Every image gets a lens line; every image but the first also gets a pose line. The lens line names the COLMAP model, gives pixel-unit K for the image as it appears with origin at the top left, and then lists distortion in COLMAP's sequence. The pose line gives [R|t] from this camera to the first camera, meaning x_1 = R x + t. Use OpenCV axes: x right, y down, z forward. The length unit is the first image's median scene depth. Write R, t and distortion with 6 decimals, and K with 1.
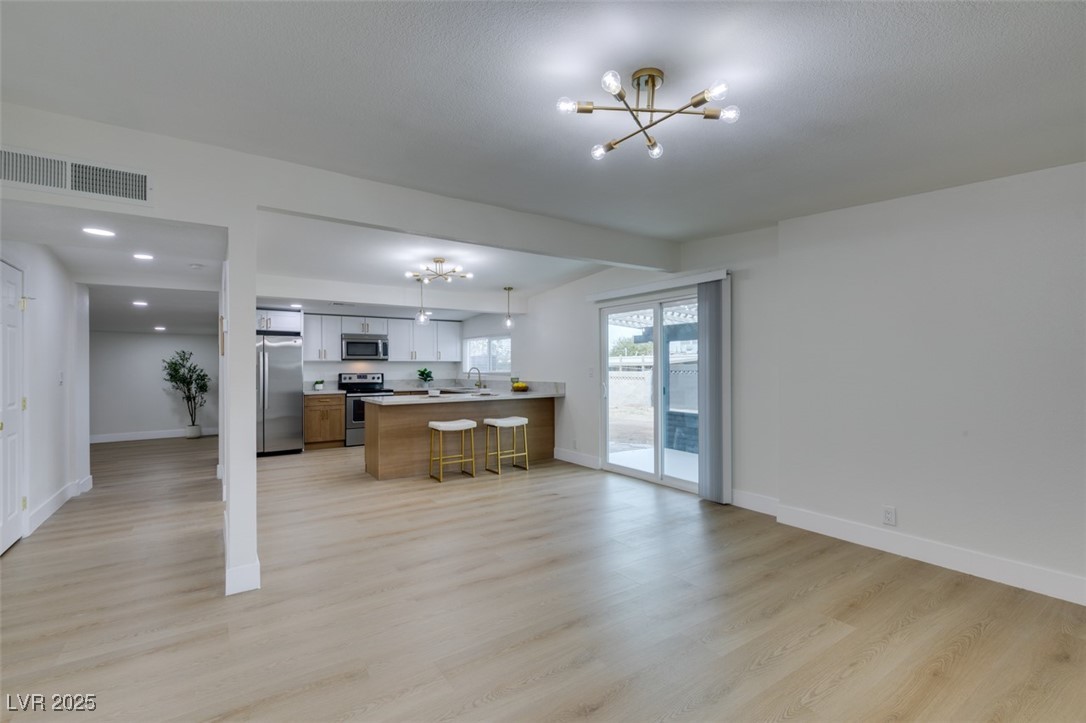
lens RADIAL K [[486.9, 0, 539.2], [0, 486.9, 366.6], [0, 0, 1]] dist [0.001797, -0.000993]
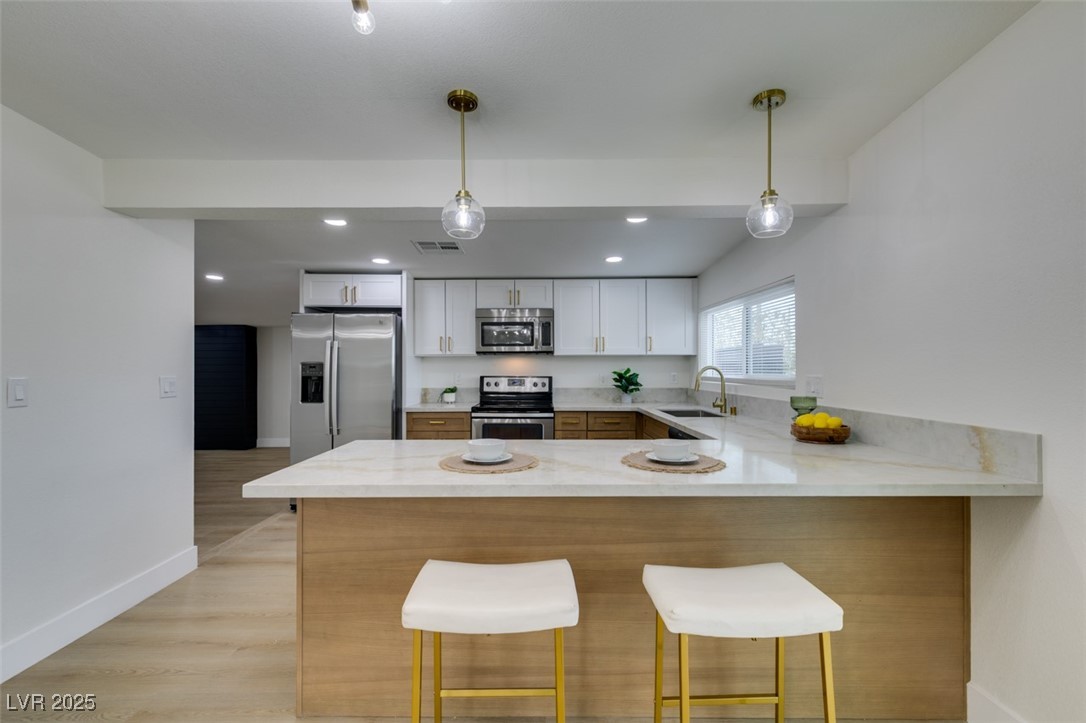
lens RADIAL K [[484.2, 0, 541.2], [0, 484.2, 365.5], [0, 0, 1]] dist [0.003551, -0.000303]
pose [[0.829372, 0.001600, -0.558694, -0.012887], [-0.001290, 0.999999, 0.000949, 0.000416], [0.558695, -0.000066, 0.829373, 0.670666]]
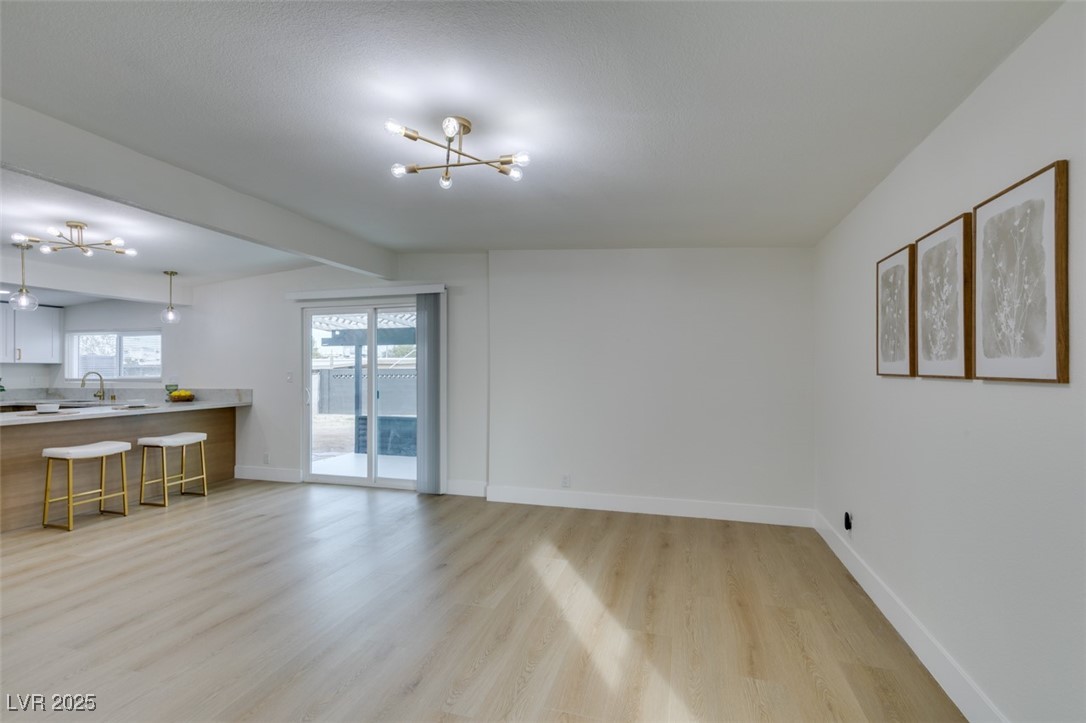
lens RADIAL K [[486.9, 0, 546.3], [0, 486.9, 366.7], [0, 0, 1]] dist [0.001797, -0.000993]
pose [[0.767586, 0.007017, 0.640908, -0.100054], [-0.001404, 0.999956, -0.009266, -0.000092], [-0.640944, 0.006213, 0.767562, -0.008357]]
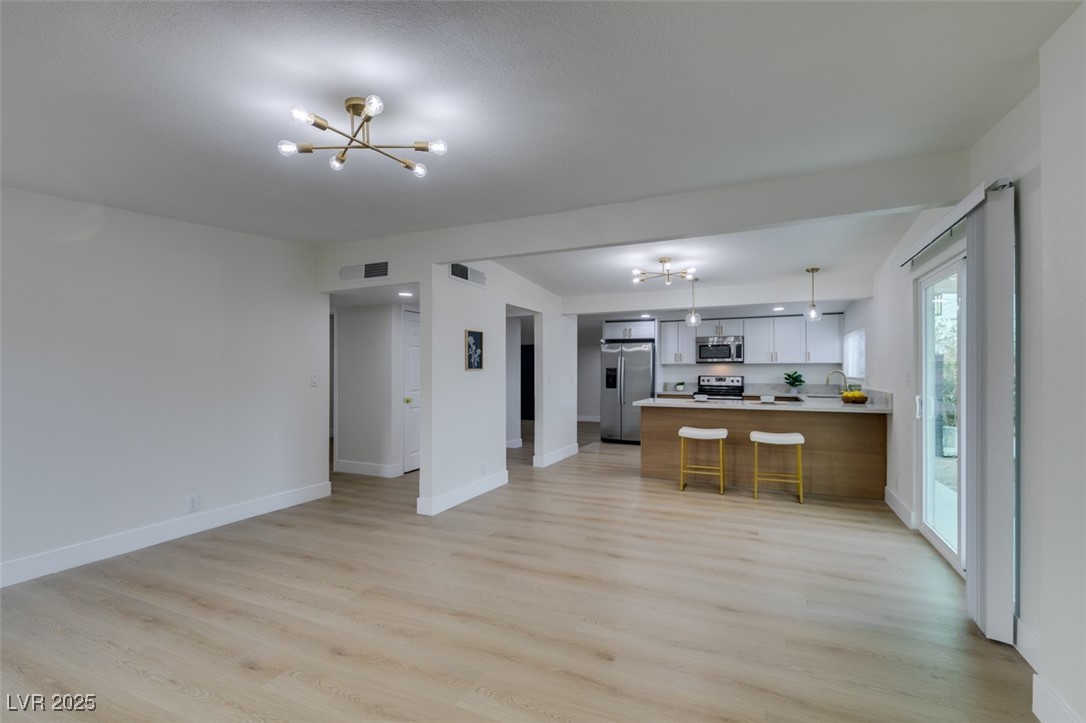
lens RADIAL K [[486.9, 0, 541.4], [0, 486.9, 370.5], [0, 0, 1]] dist [0.001797, -0.000993]
pose [[0.516451, 0.005133, -0.856301, 0.380021], [-0.001206, 0.999985, 0.005267, -0.002621], [0.856316, -0.001687, 0.516450, 0.216837]]
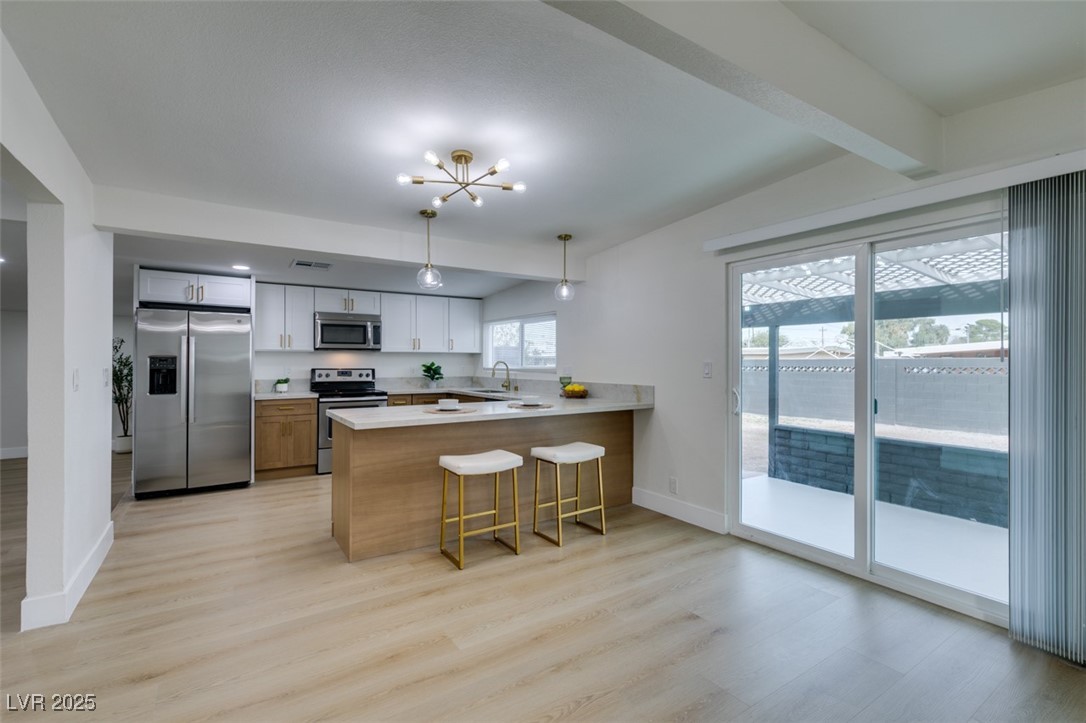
lens RADIAL K [[486.9, 0, 540.8], [0, 486.9, 359.1], [0, 0, 1]] dist [0.001797, -0.000993]
pose [[0.999949, 0.005958, -0.008125, -0.086985], [-0.005987, 0.999976, -0.003621, 0.001014], [0.008103, 0.003669, 0.999960, 0.359835]]
